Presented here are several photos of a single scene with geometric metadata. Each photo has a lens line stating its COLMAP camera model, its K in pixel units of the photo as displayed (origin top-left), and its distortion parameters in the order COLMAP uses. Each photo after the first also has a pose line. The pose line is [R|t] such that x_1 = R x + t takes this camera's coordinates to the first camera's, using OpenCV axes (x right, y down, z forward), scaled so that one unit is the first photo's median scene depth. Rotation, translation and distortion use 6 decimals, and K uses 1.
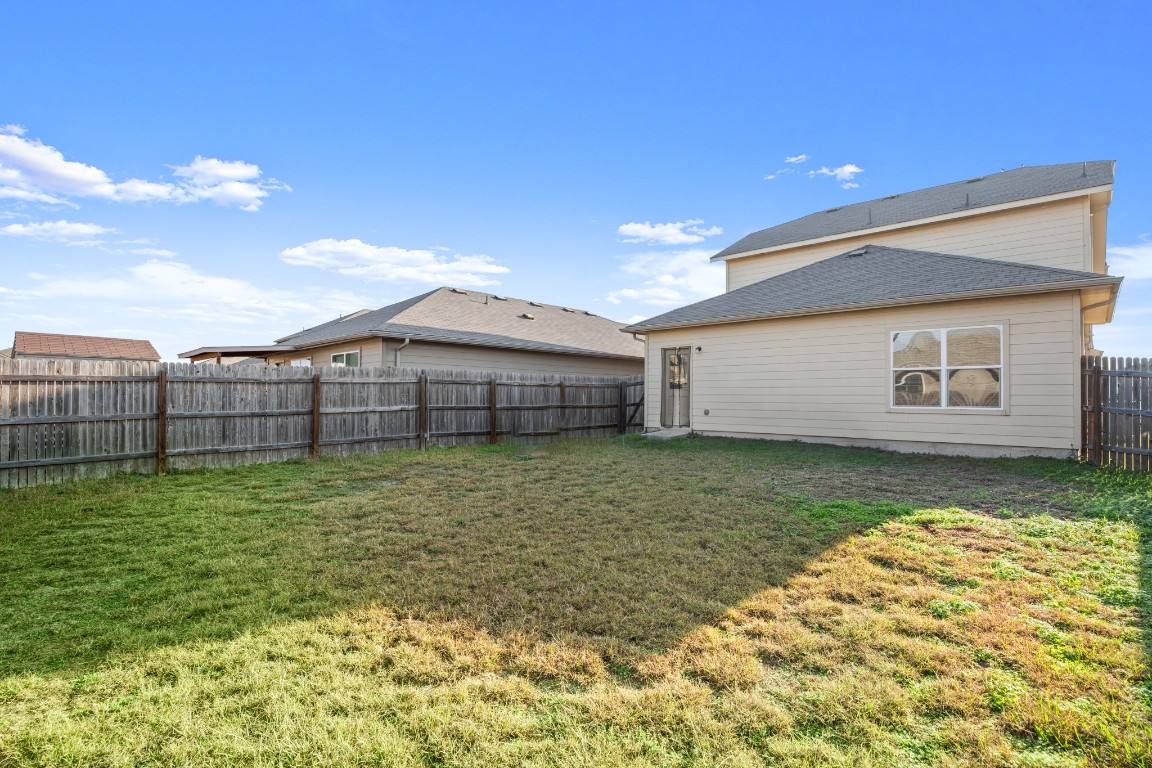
lens RADIAL K [[525.0, 0, 573.6], [0, 525.0, 399.4], [0, 0, 1]] dist [-0.002466, -0.000170]
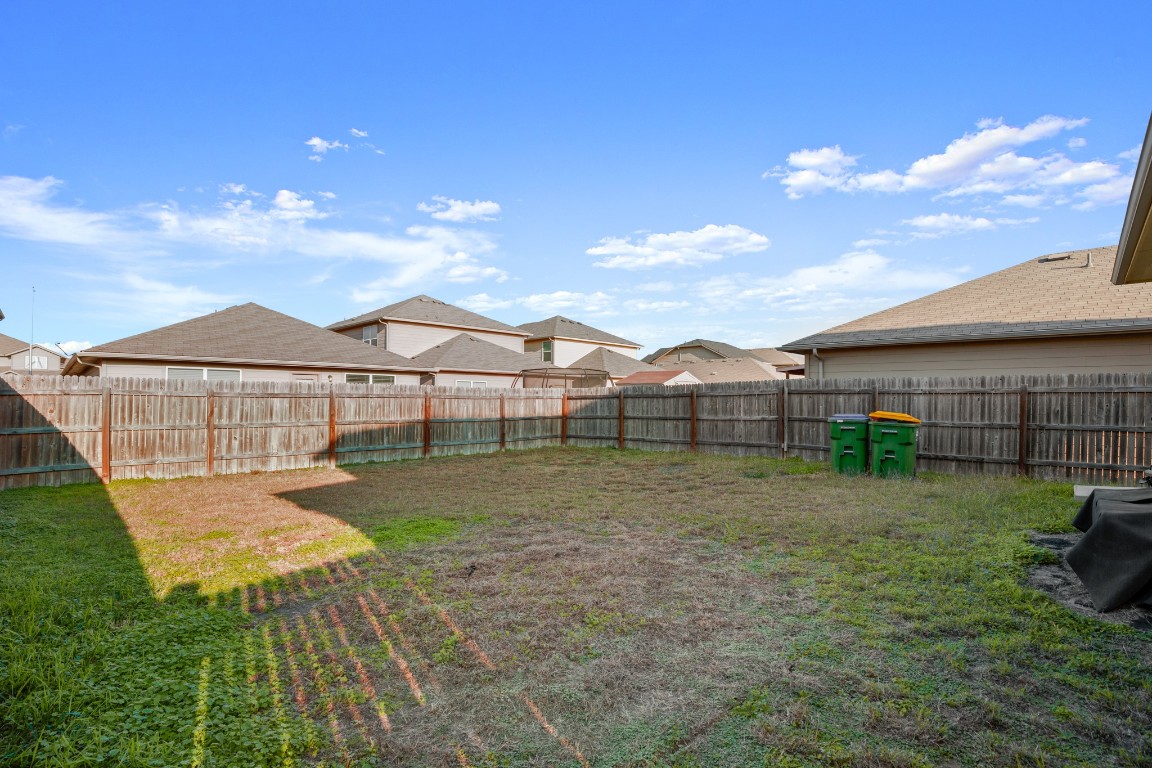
lens RADIAL K [[525.0, 0, 573.6], [0, 525.0, 399.4], [0, 0, 1]] dist [-0.002466, -0.000170]
pose [[0.020478, -0.007221, -0.999764, 0.713444], [-0.013046, 0.999887, -0.007489, -0.007882], [0.999705, 0.013196, 0.020382, 0.576524]]
